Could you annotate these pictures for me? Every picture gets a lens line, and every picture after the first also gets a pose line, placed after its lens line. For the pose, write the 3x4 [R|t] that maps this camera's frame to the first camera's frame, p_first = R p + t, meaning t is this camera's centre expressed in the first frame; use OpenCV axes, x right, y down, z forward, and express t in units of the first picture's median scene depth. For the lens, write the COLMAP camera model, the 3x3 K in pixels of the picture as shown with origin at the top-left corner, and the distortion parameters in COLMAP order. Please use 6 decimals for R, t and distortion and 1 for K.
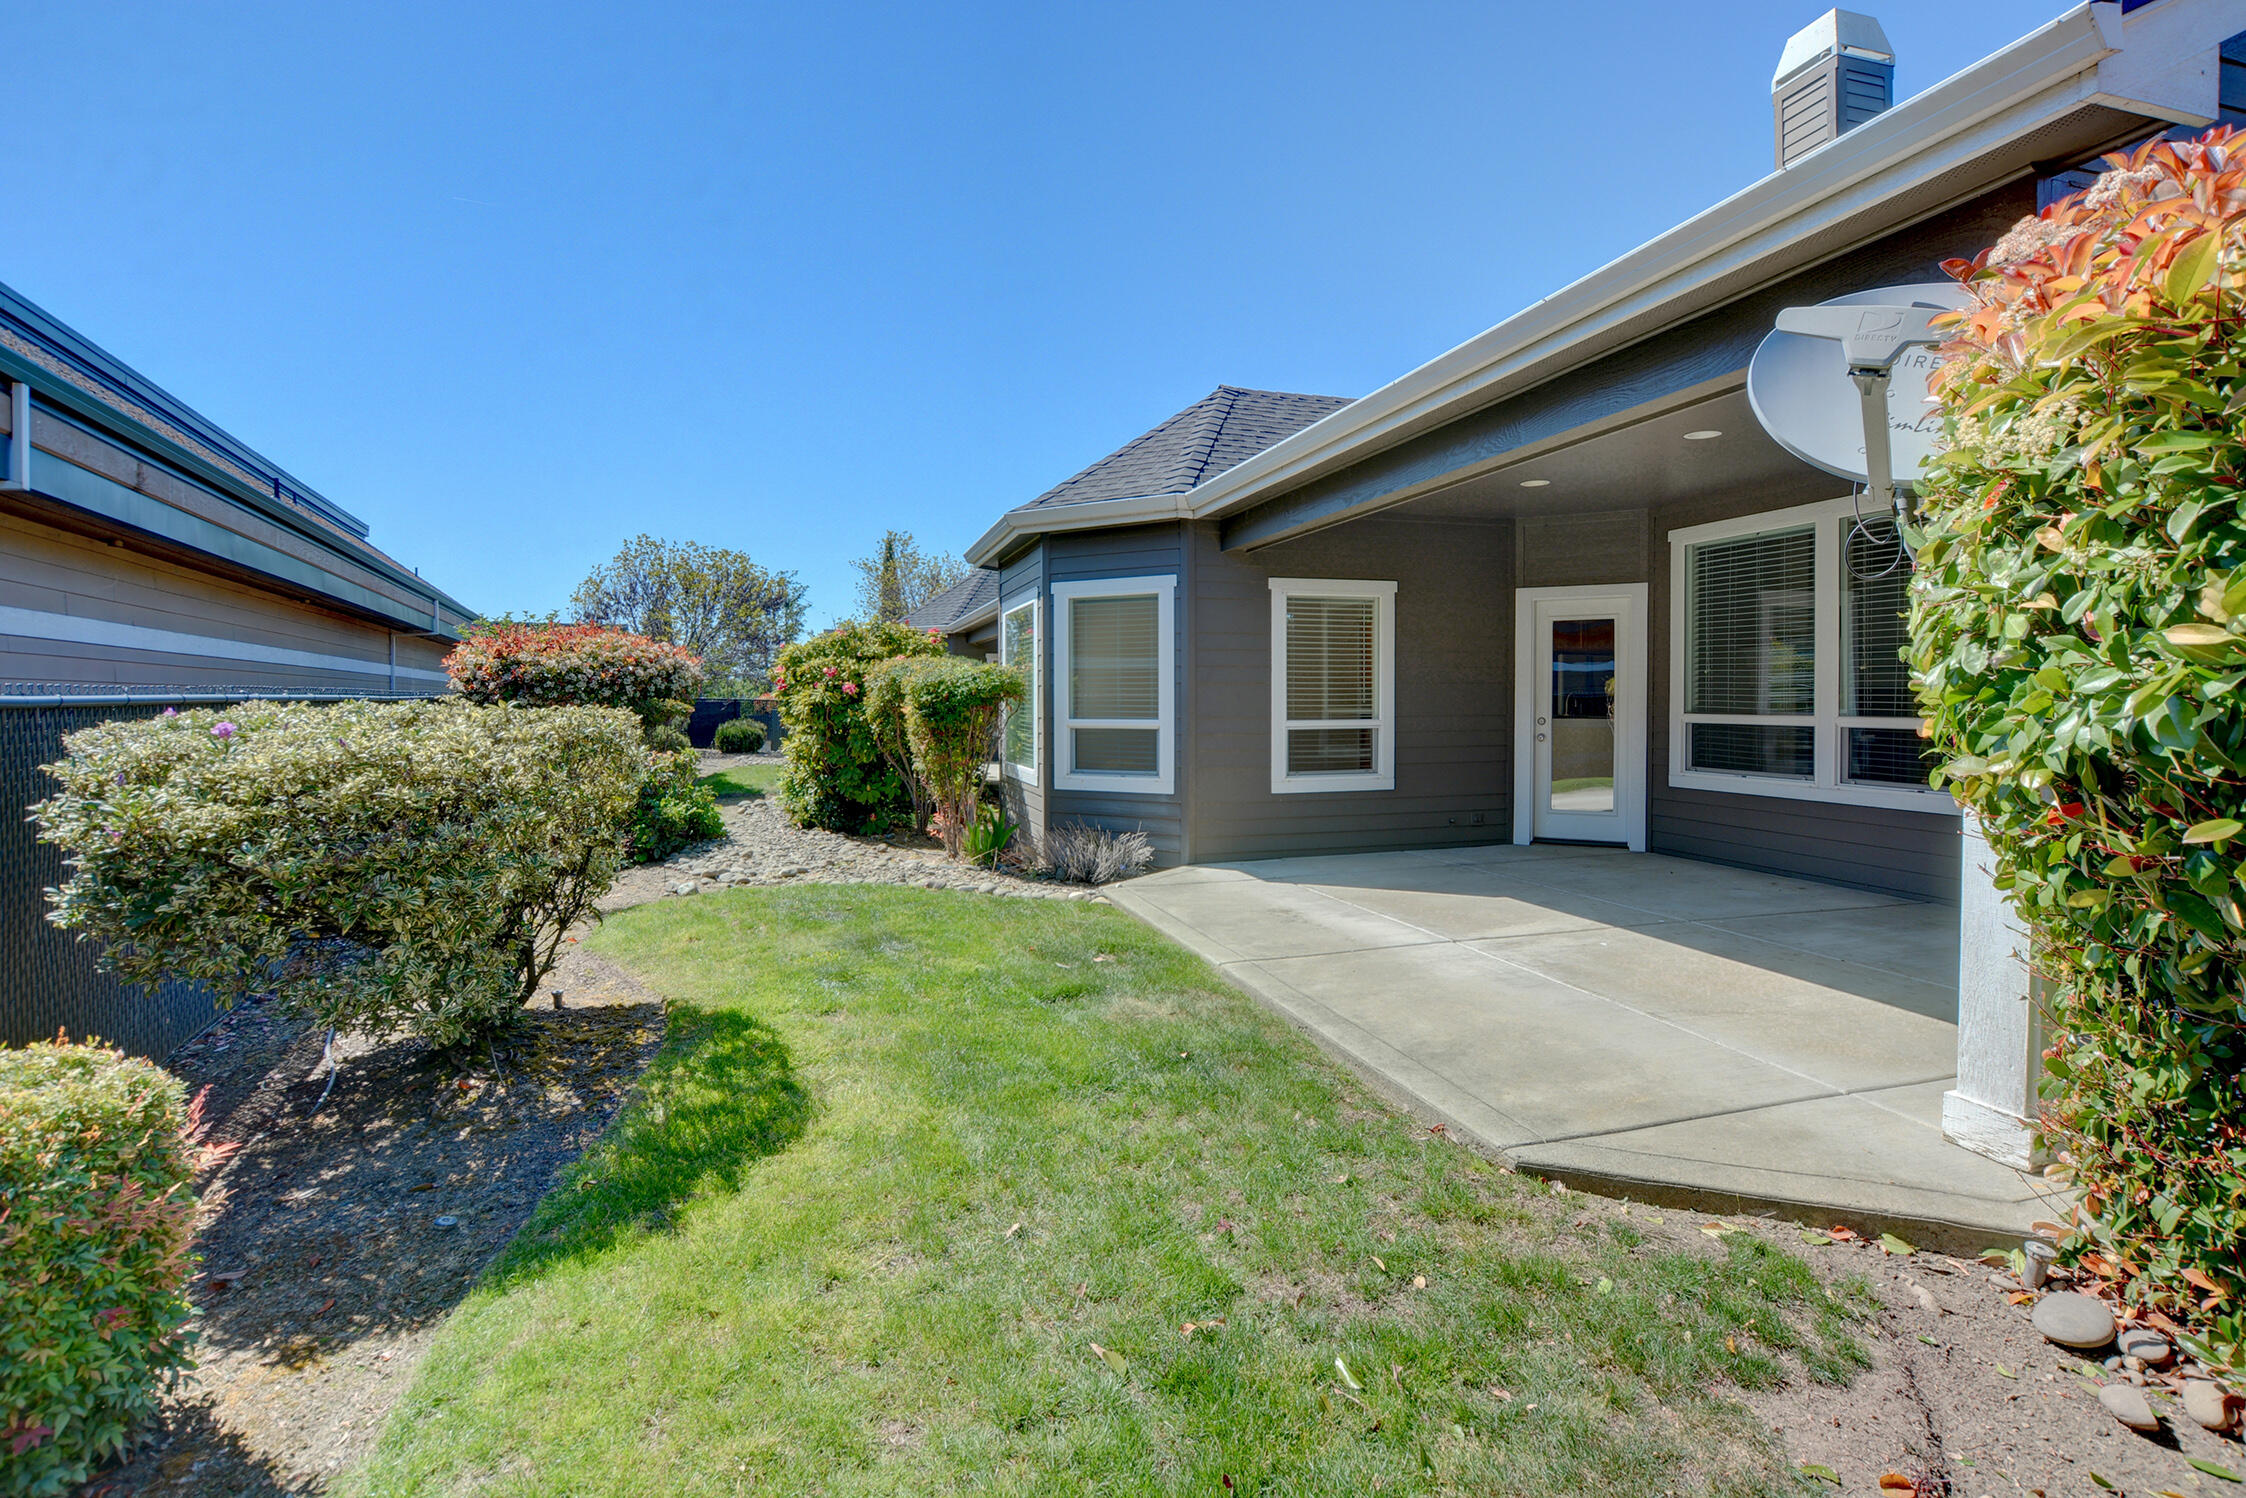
lens RADIAL K [[1035.4, 0, 1126.4], [0, 1035.4, 735.3], [0, 0, 1]] dist [-0.026786, 0.000387]
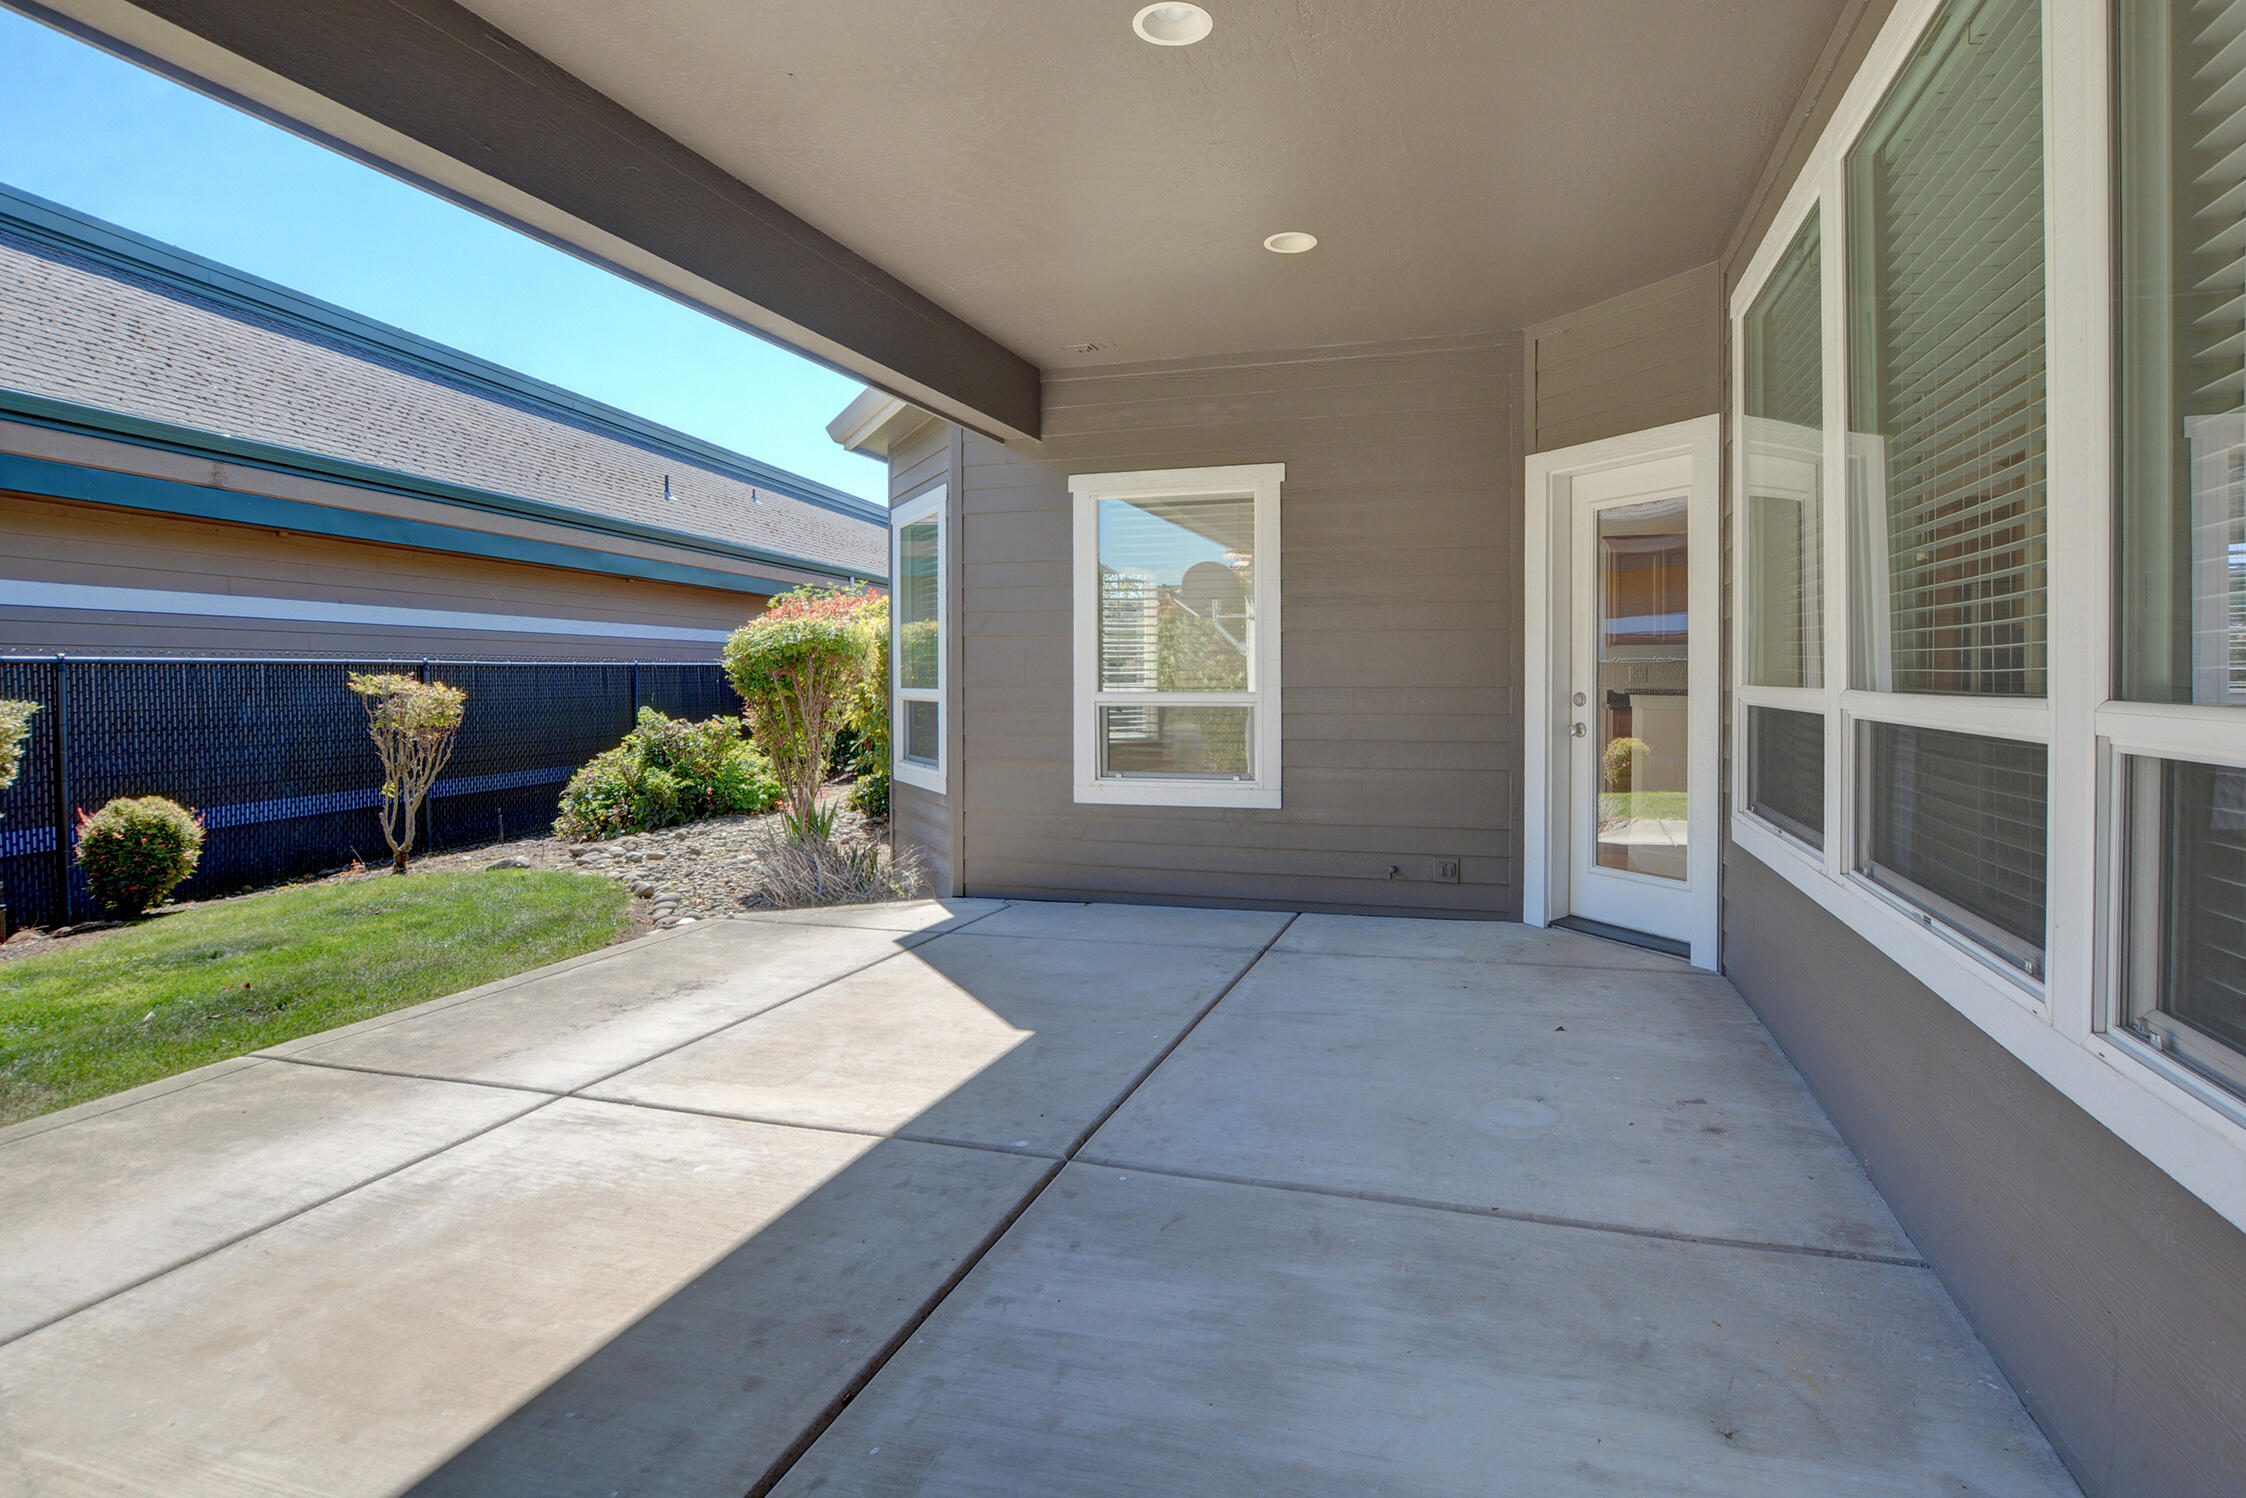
lens RADIAL K [[1115.5, 0, 1130.4], [0, 1115.5, 696.7], [0, 0, 1]] dist [-0.016519, 0.000314]
pose [[0.839630, 0.009066, -0.543082, 0.561977], [-0.015269, 0.999860, -0.006915, -0.007400], [0.542943, 0.014098, 0.839651, 0.422817]]
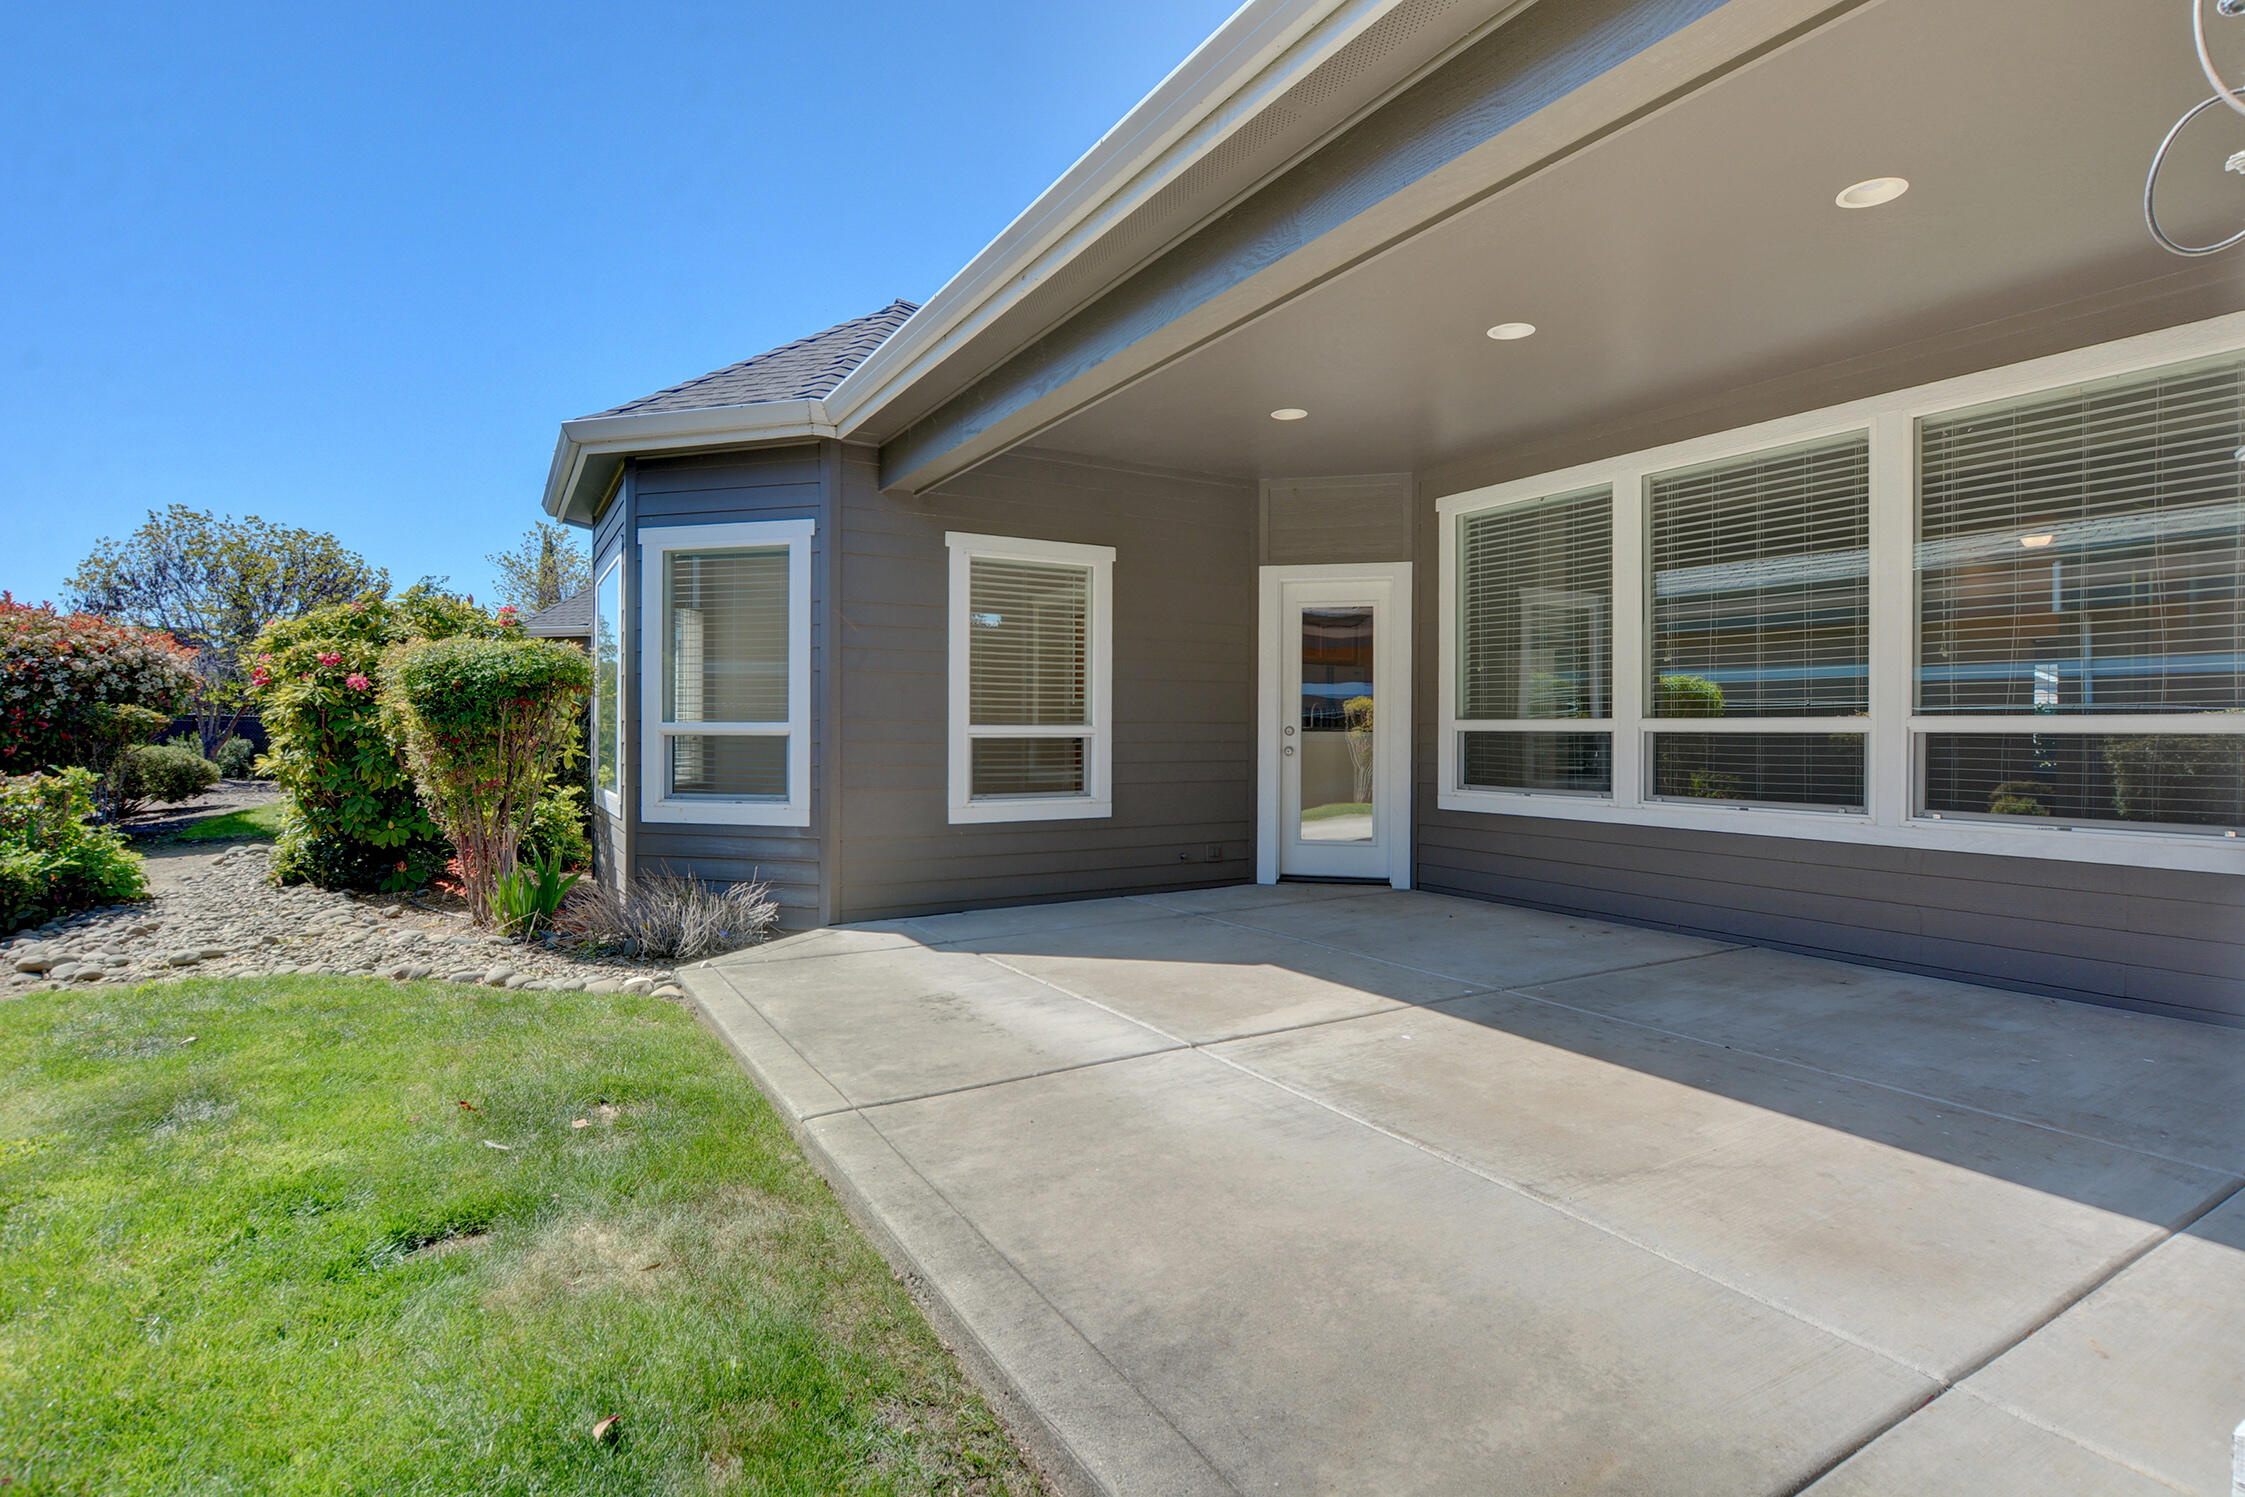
lens RADIAL K [[1086.4, 0, 1125.8], [0, 1086.4, 745.3], [0, 0, 1]] dist [-0.028186, 0.001319]
pose [[0.966993, 0.004722, 0.254761, 0.065446], [0.000644, 0.999780, -0.020976, 0.016552], [-0.254803, 0.020448, 0.966777, 0.223077]]
